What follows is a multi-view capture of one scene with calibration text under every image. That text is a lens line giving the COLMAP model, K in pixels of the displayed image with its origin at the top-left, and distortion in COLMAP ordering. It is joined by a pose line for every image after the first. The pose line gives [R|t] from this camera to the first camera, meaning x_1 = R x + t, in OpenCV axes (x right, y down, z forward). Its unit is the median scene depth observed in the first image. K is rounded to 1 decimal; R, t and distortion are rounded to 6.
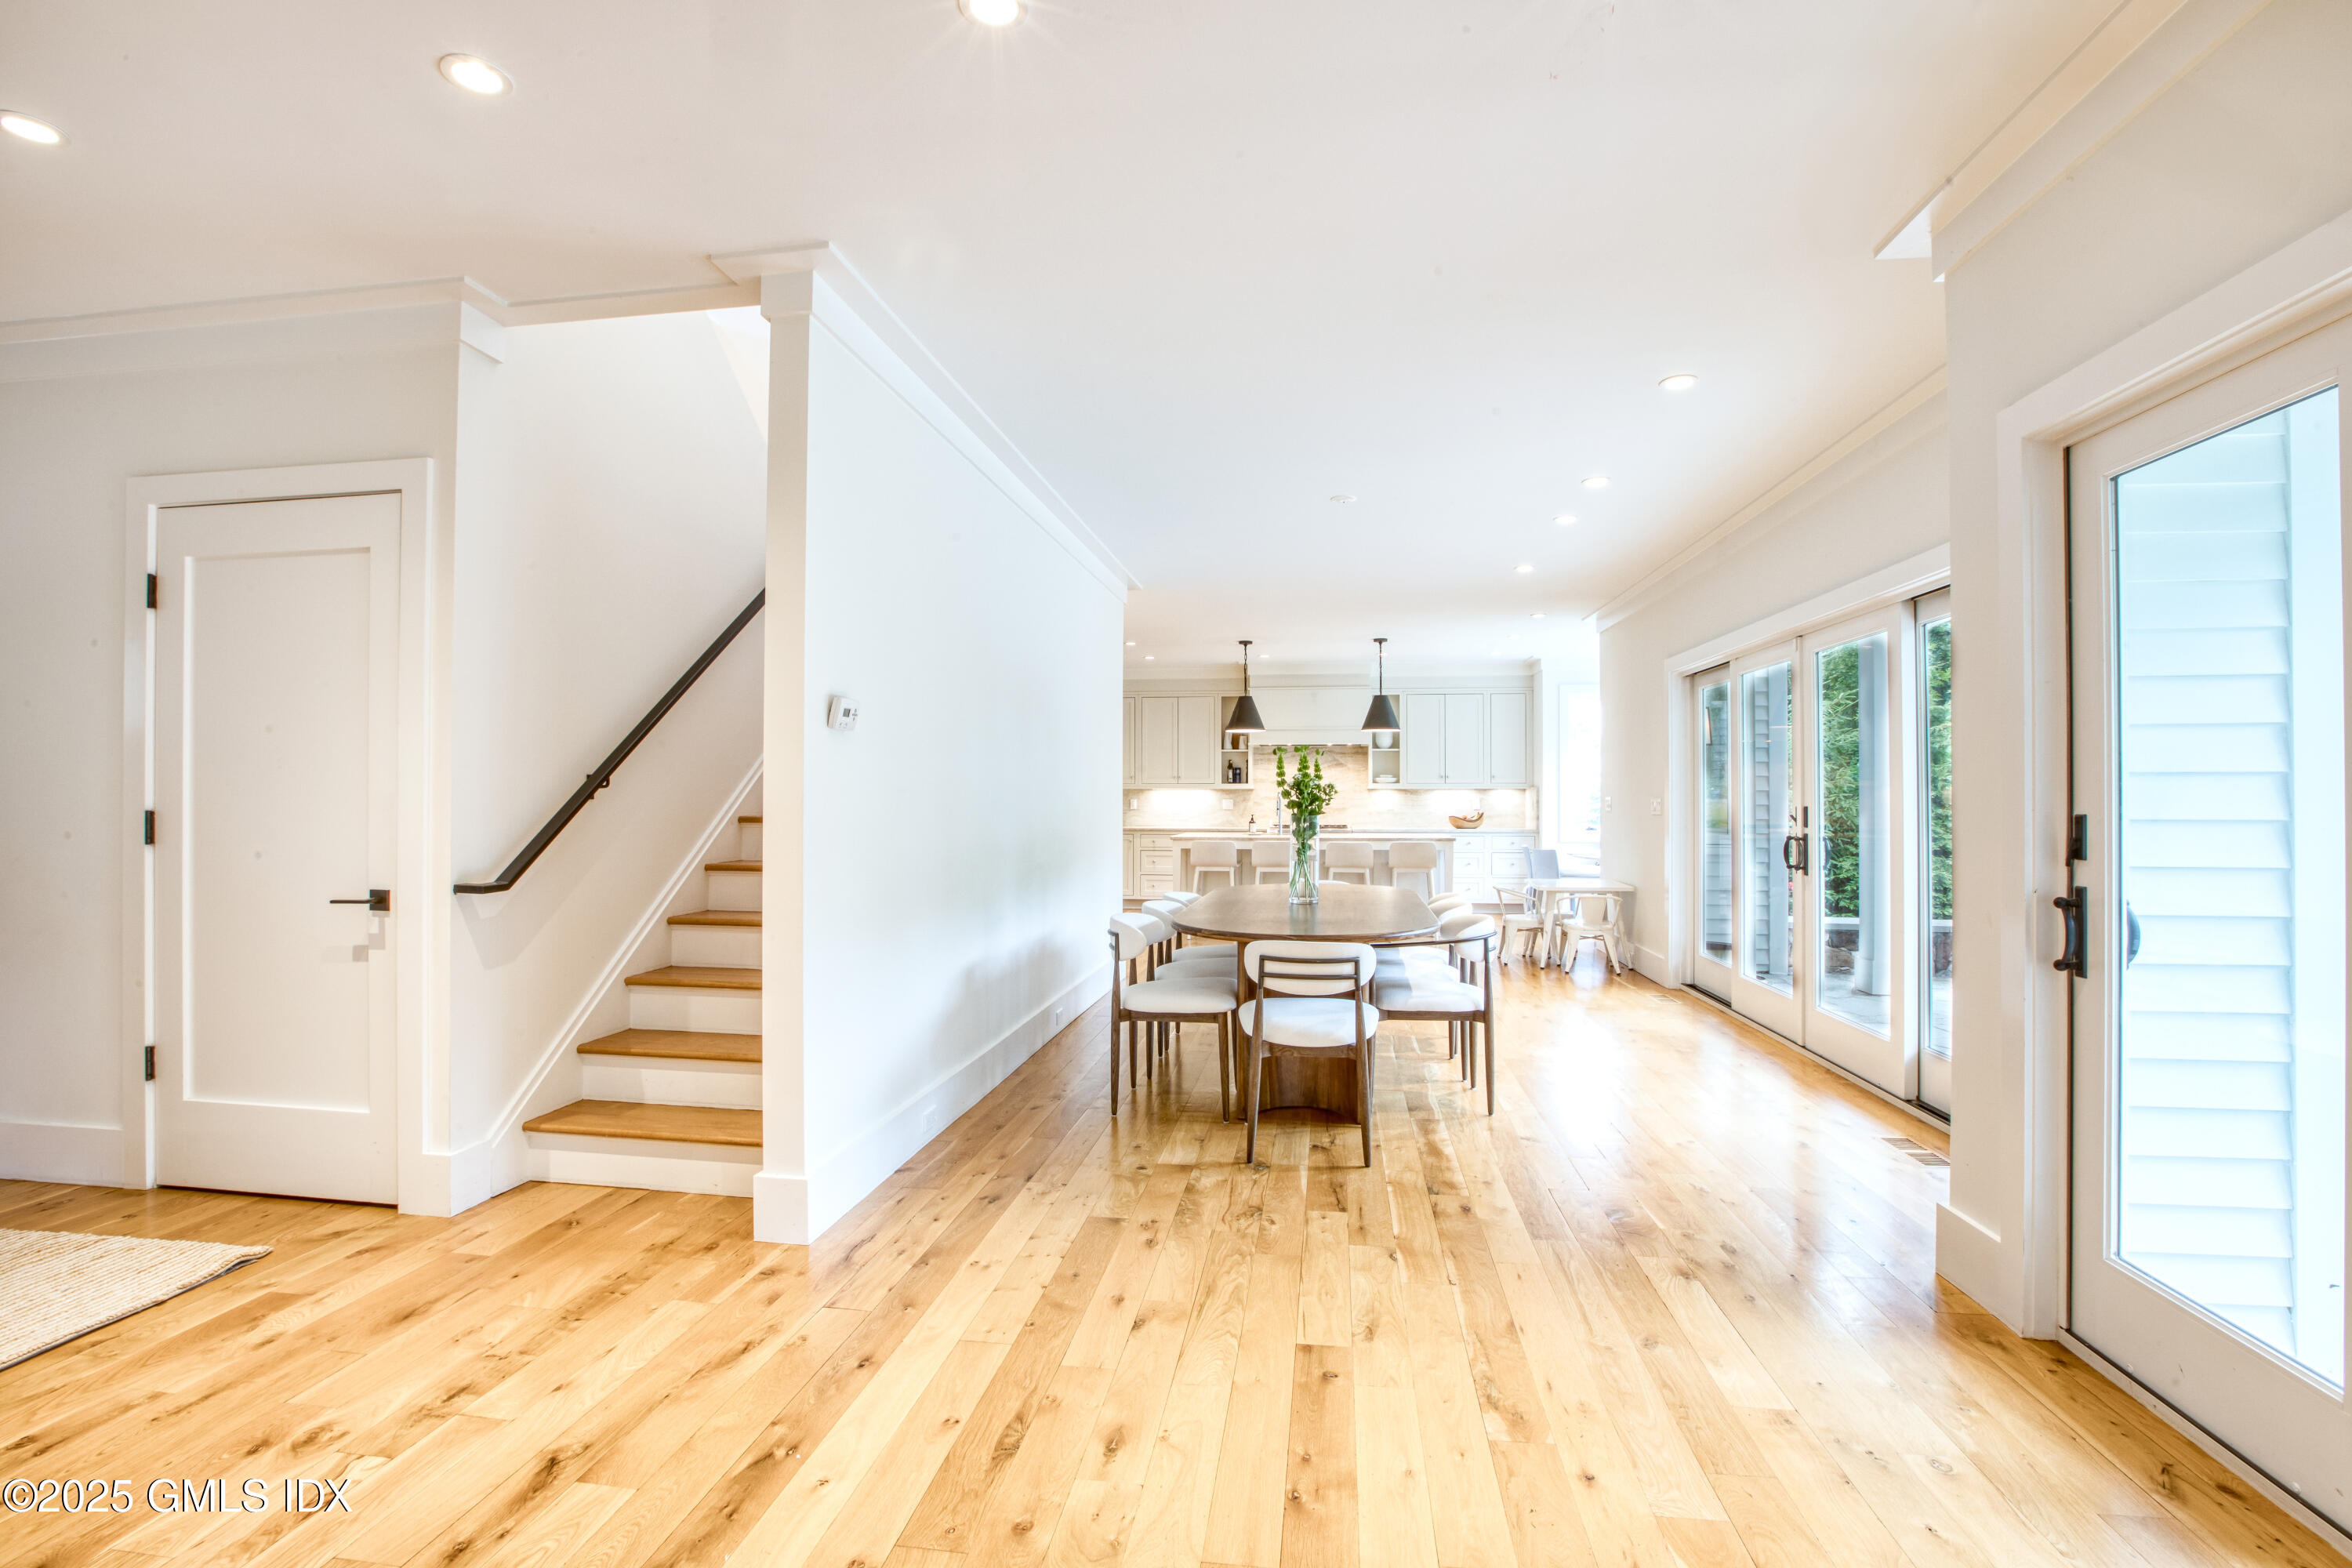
lens RADIAL K [[1071.8, 0, 1174.1], [0, 1071.8, 786.7], [0, 0, 1]] dist [-0.021633, 0.006579]
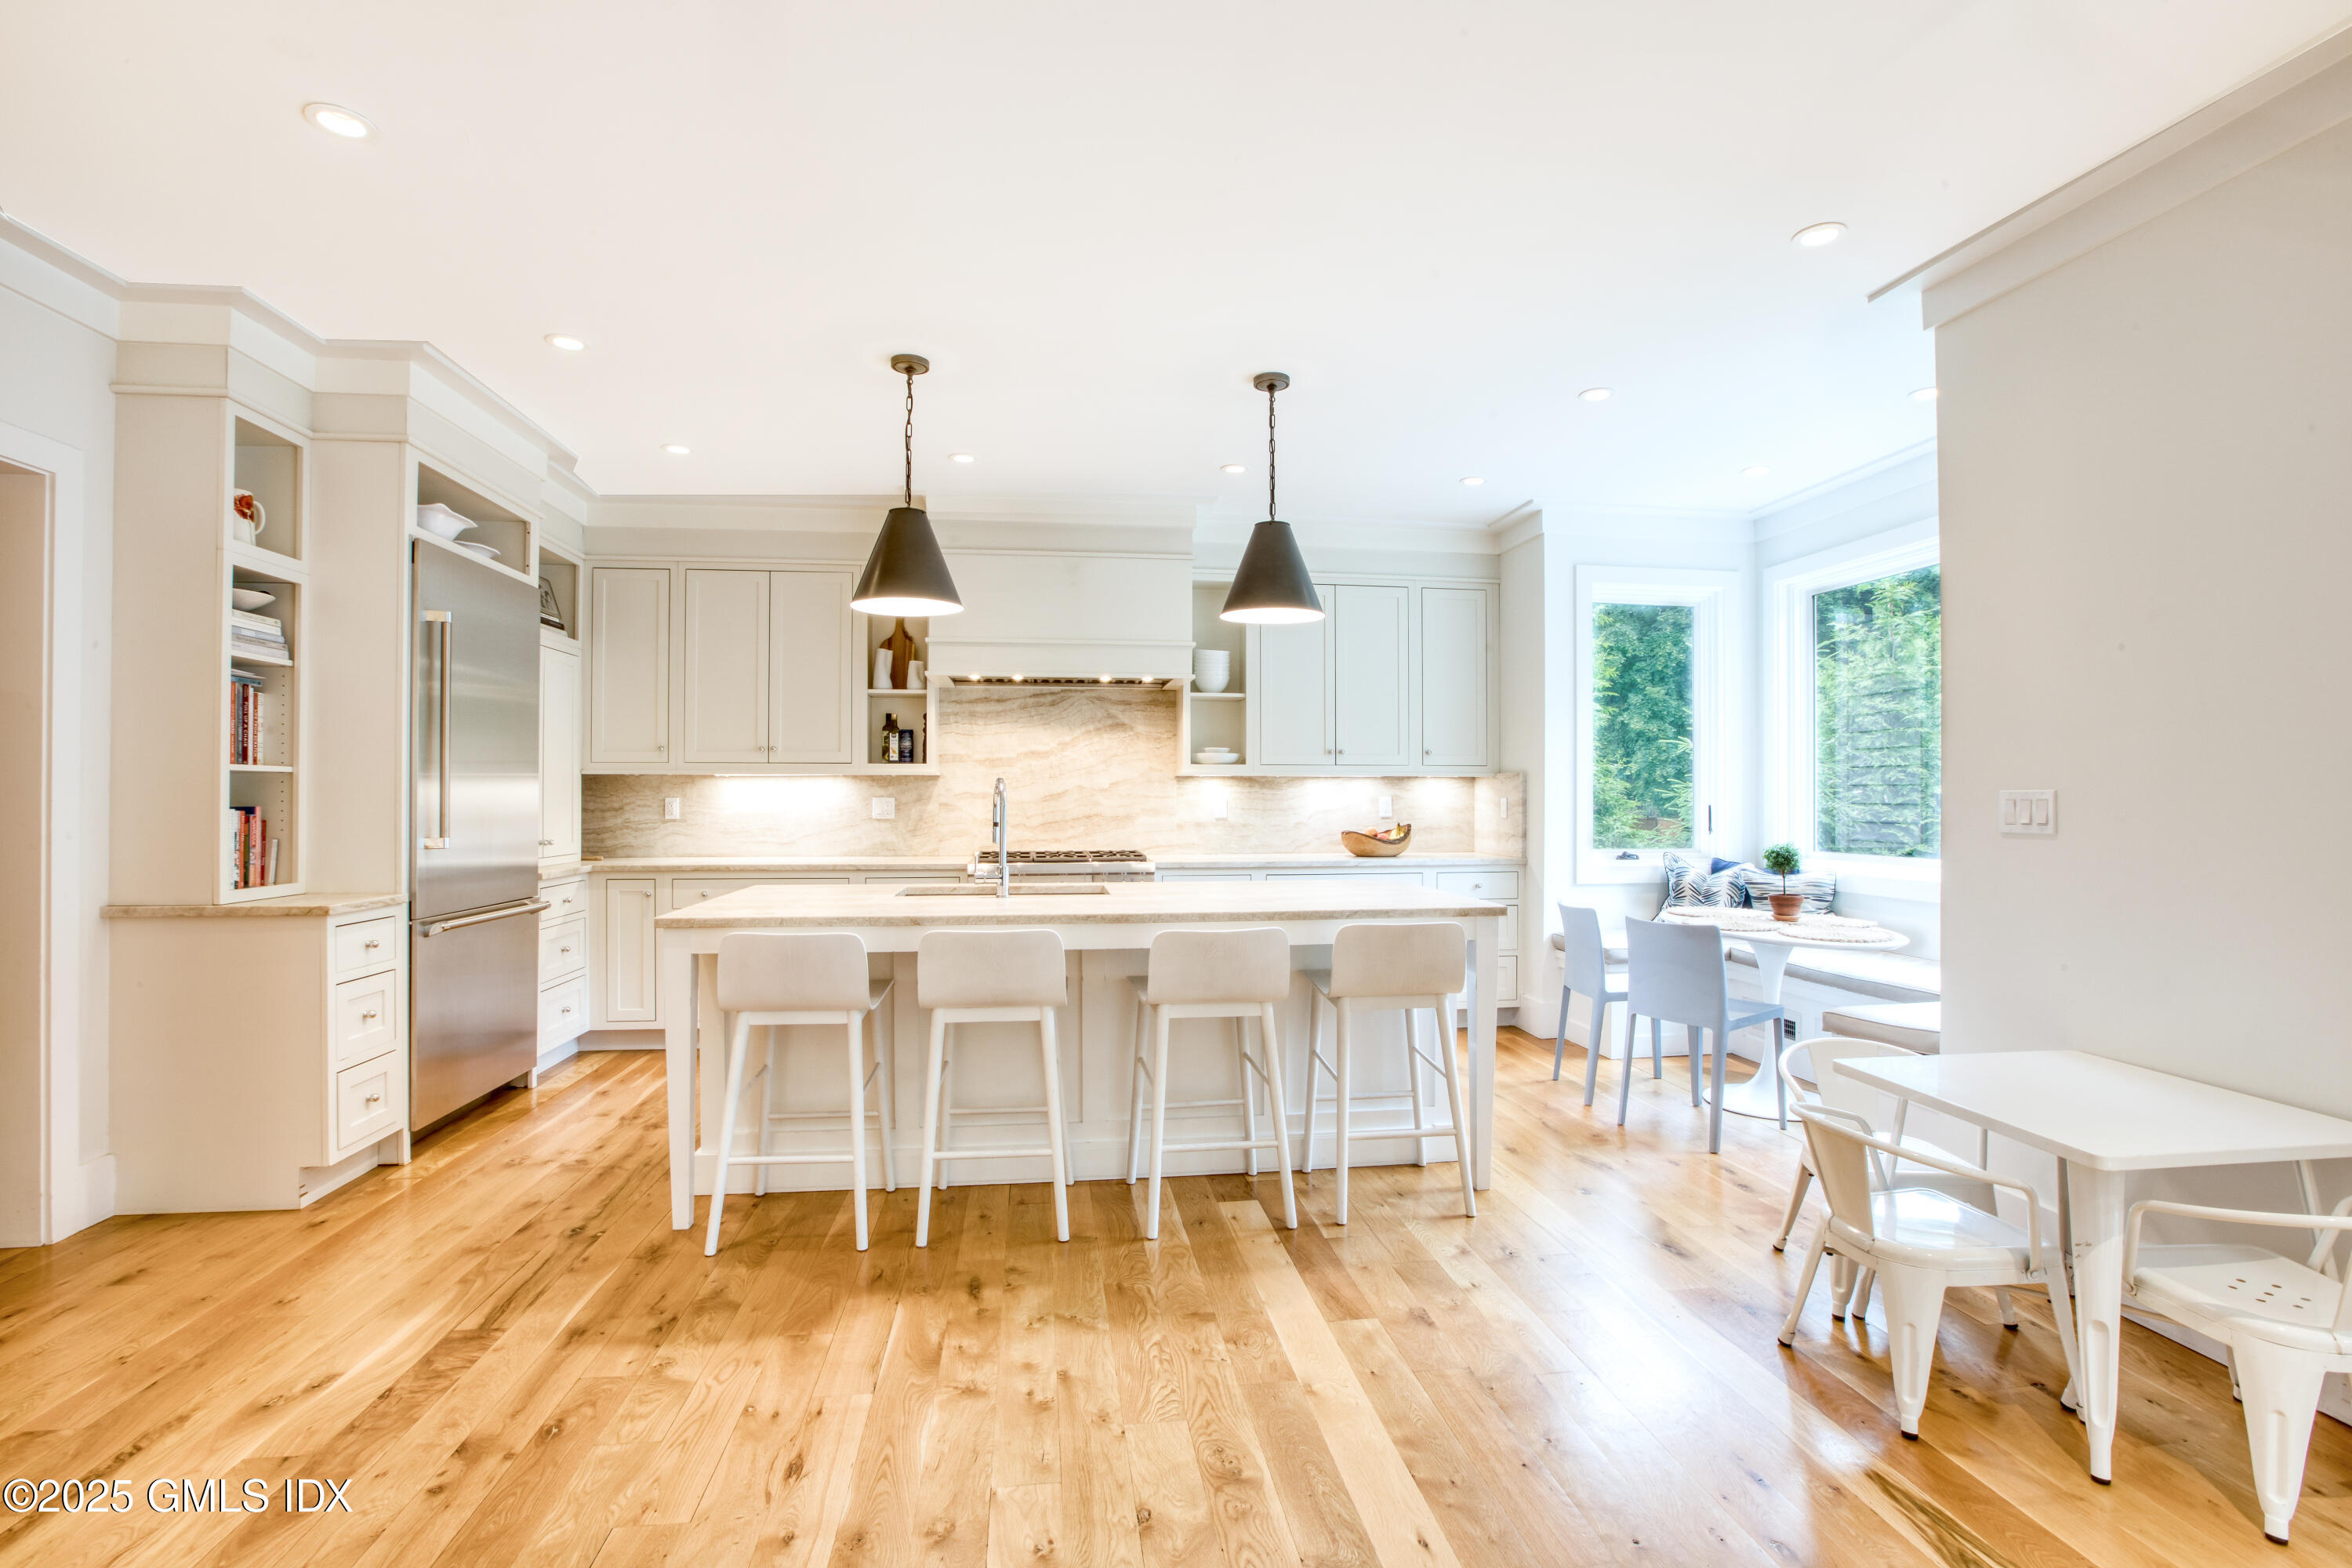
lens RADIAL K [[1071.8, 0, 1177.1], [0, 1071.8, 787.3], [0, 0, 1]] dist [-0.021633, 0.006579]
pose [[0.961777, 0.003883, 0.273807, 0.047220], [-0.004076, 0.999992, 0.000136, 0.007057], [-0.273804, -0.001247, 0.961785, 0.536169]]
